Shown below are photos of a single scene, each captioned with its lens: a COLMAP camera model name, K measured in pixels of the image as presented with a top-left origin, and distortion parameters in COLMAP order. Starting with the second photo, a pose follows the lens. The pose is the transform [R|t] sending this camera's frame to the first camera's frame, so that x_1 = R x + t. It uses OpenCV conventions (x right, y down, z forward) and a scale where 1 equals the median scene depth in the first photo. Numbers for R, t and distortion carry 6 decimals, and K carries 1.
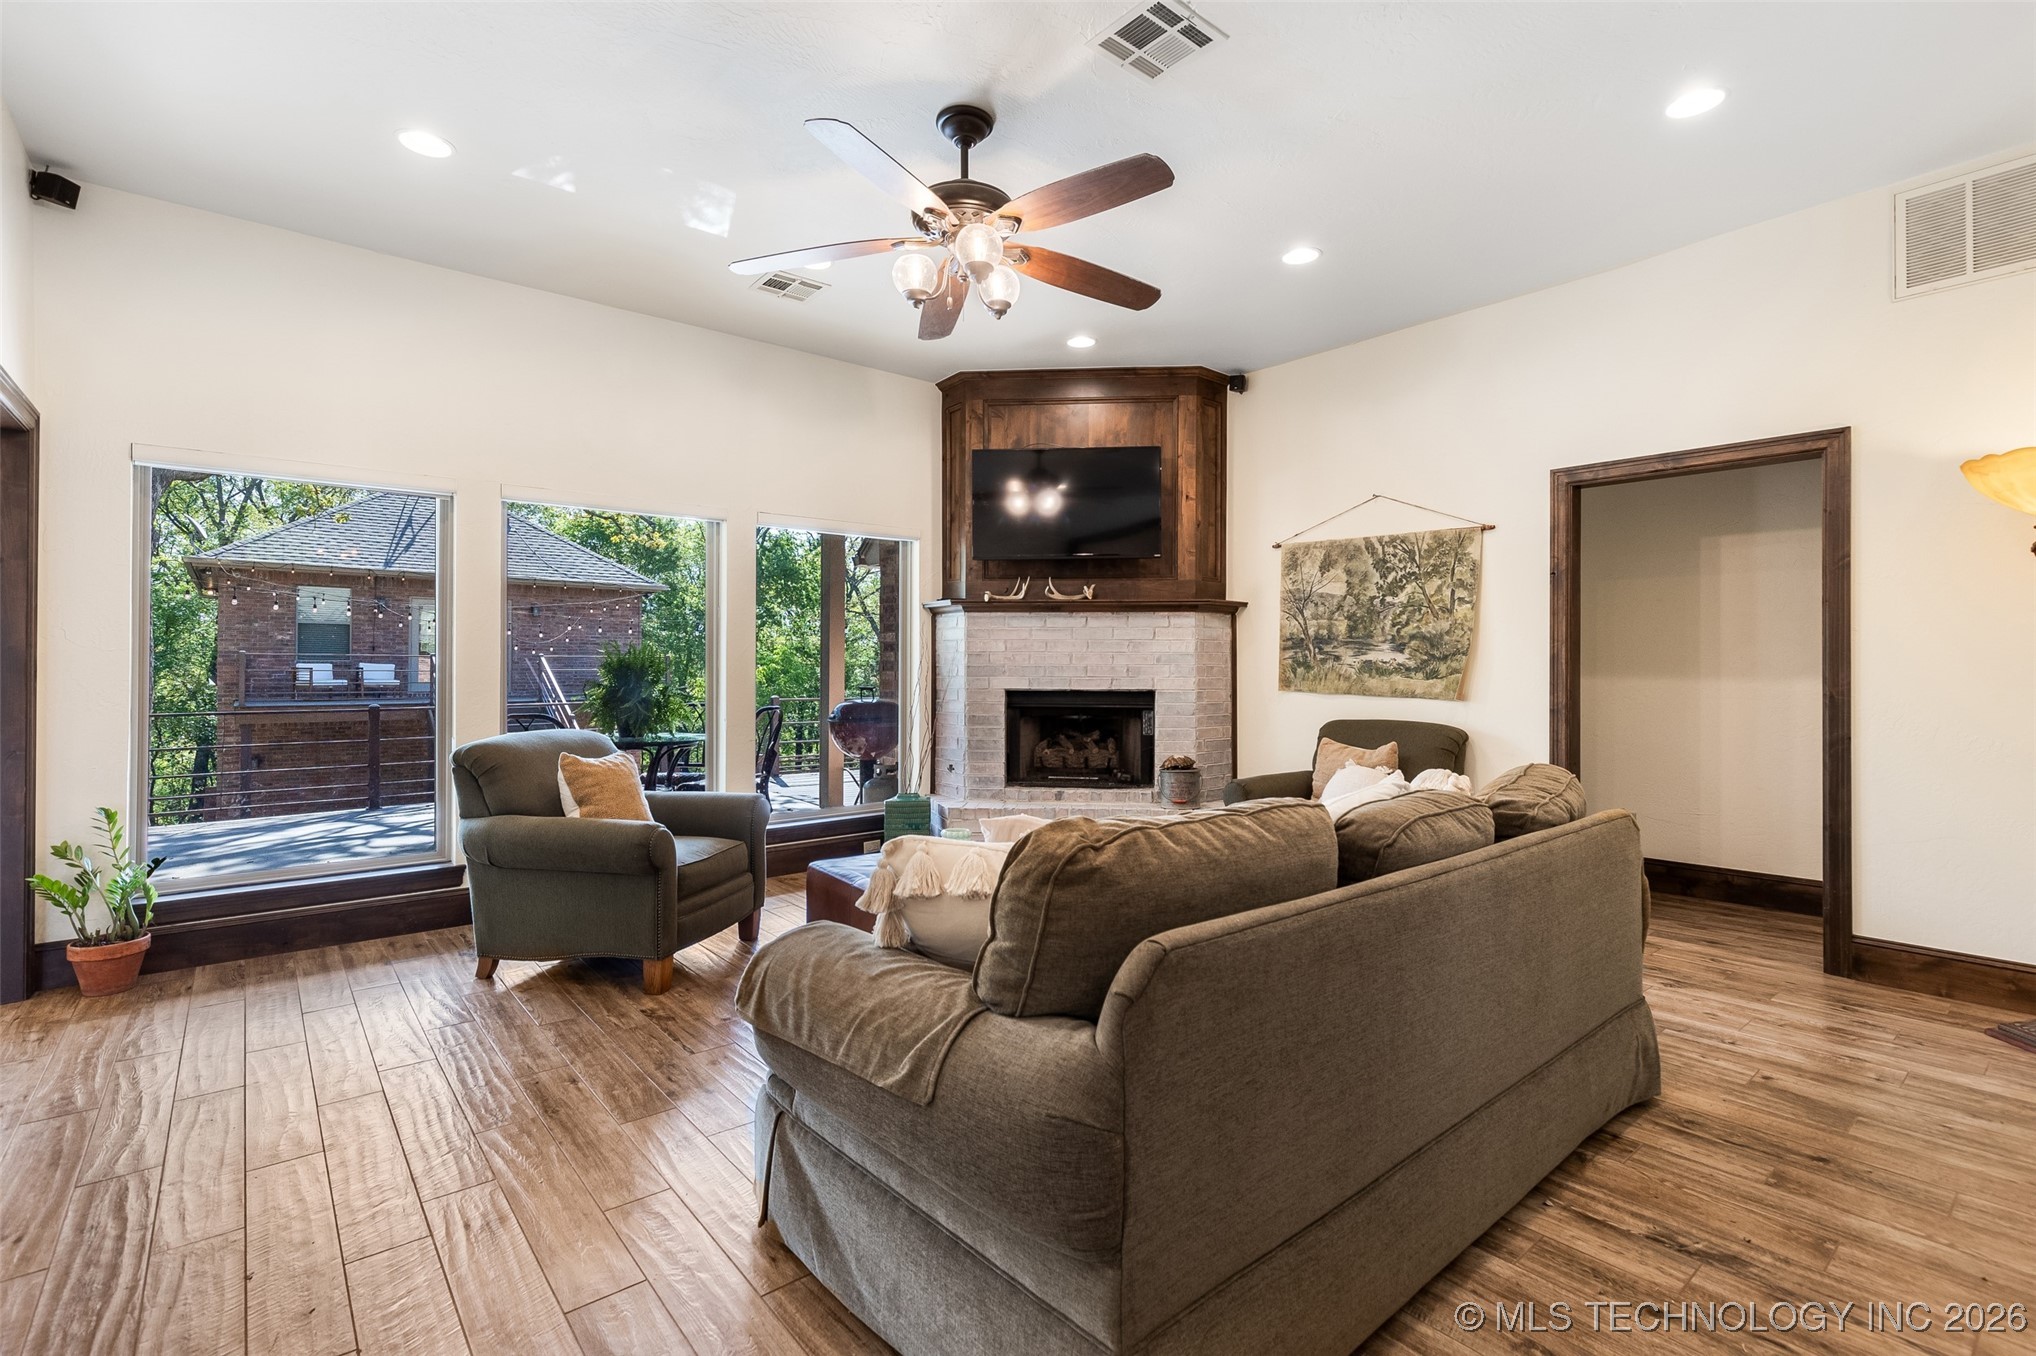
lens RADIAL K [[929.7, 0, 1045.6], [0, 929.7, 664.8], [0, 0, 1]] dist [0.007945, -0.002552]
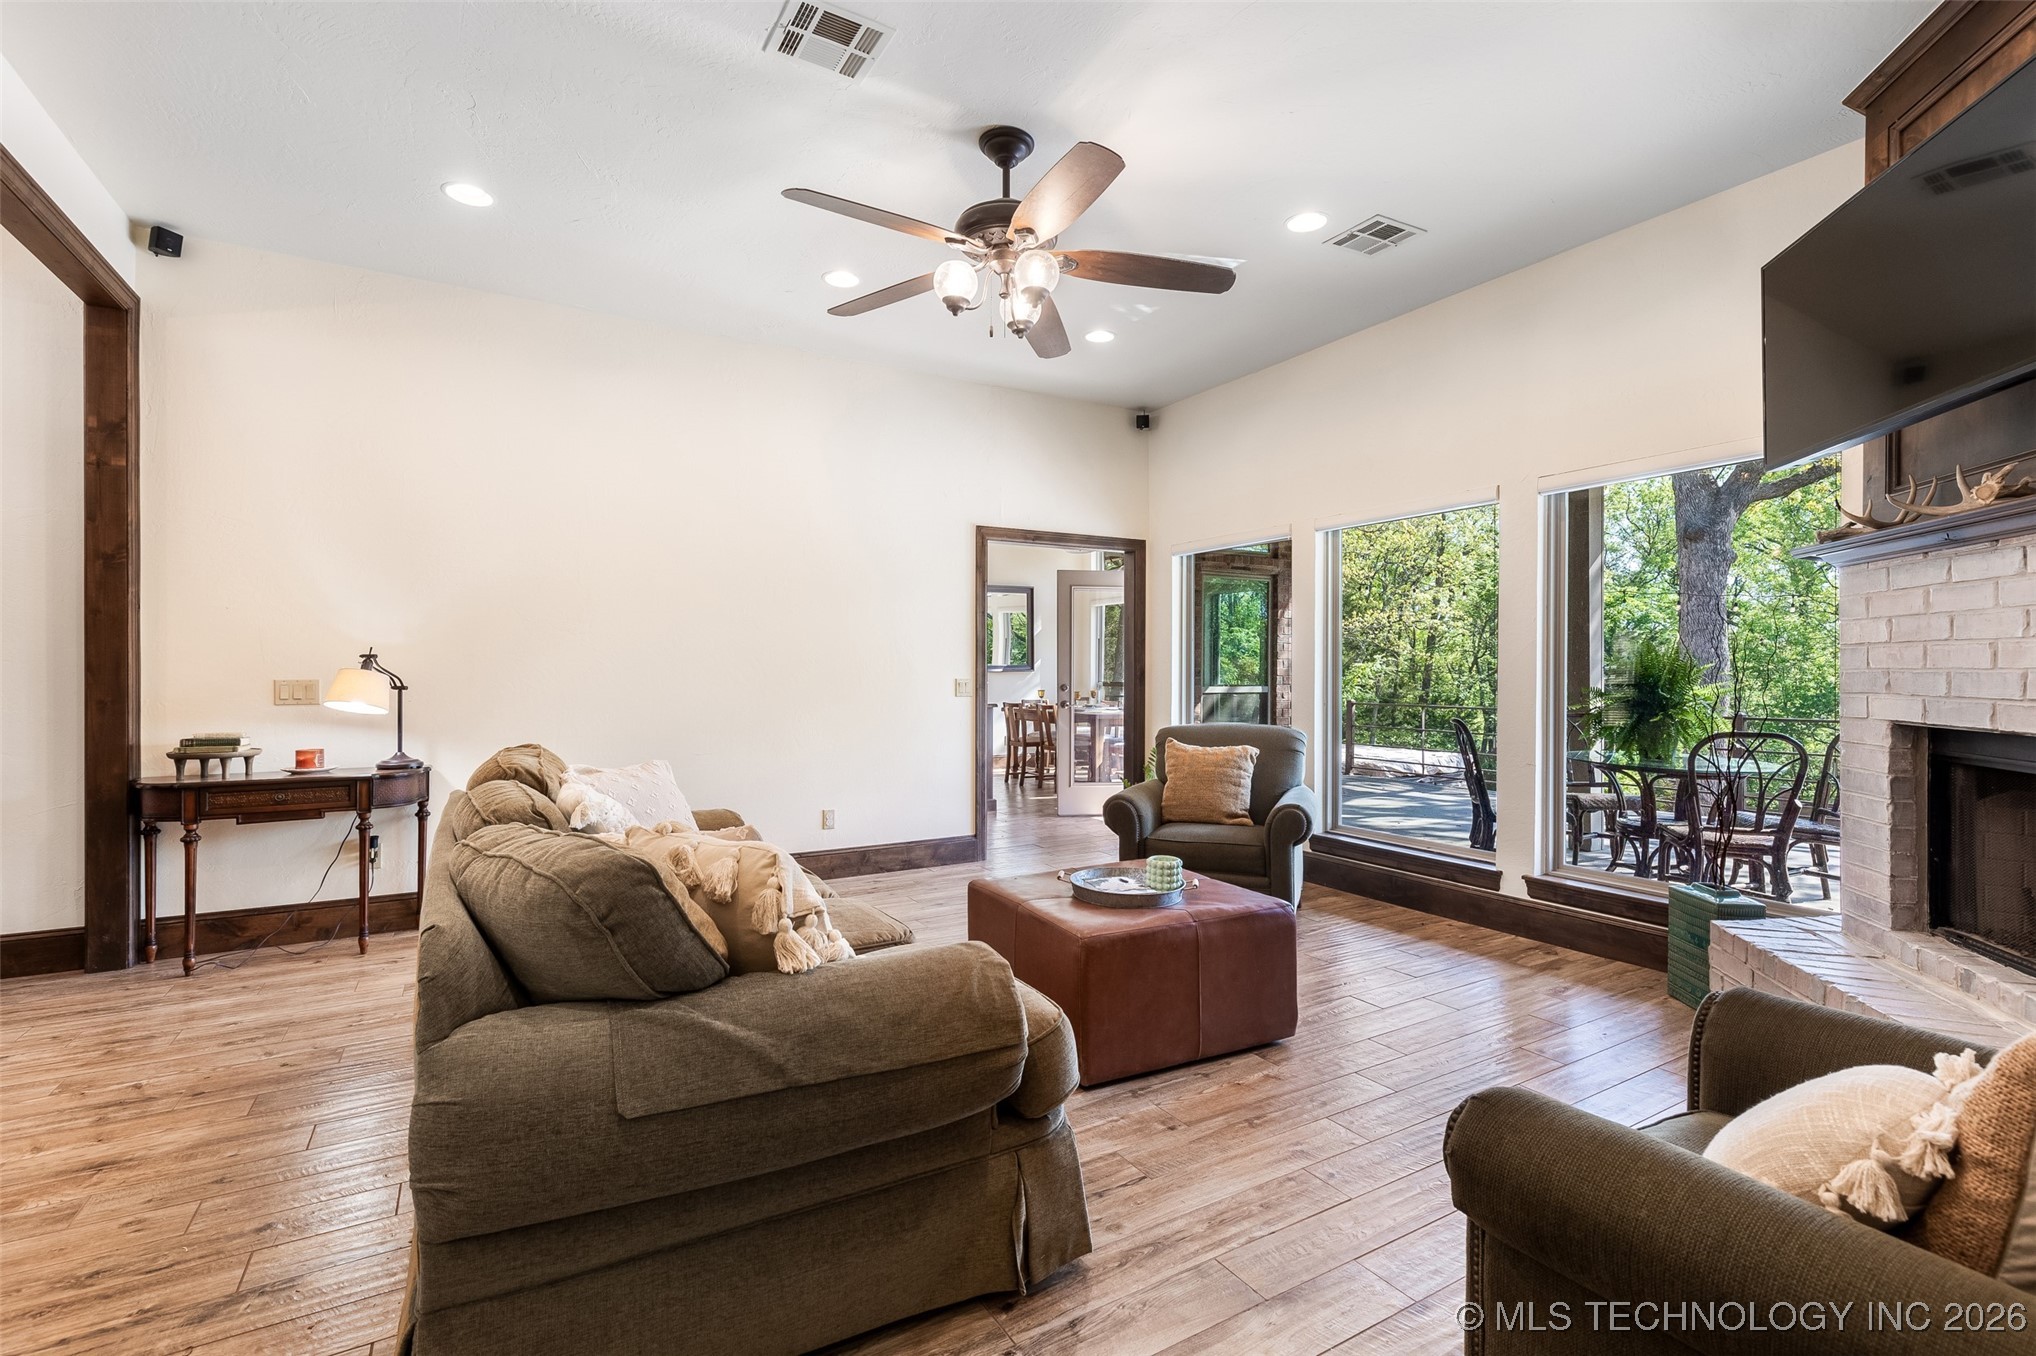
lens RADIAL K [[929.7, 0, 1032.3], [0, 929.7, 675.8], [0, 0, 1]] dist [0.007945, -0.002552]
pose [[-0.160126, -0.001580, -0.987095, 0.516932], [-0.005964, 0.999982, -0.000633, 0.006299], [0.987079, 0.005786, -0.160133, 0.665776]]
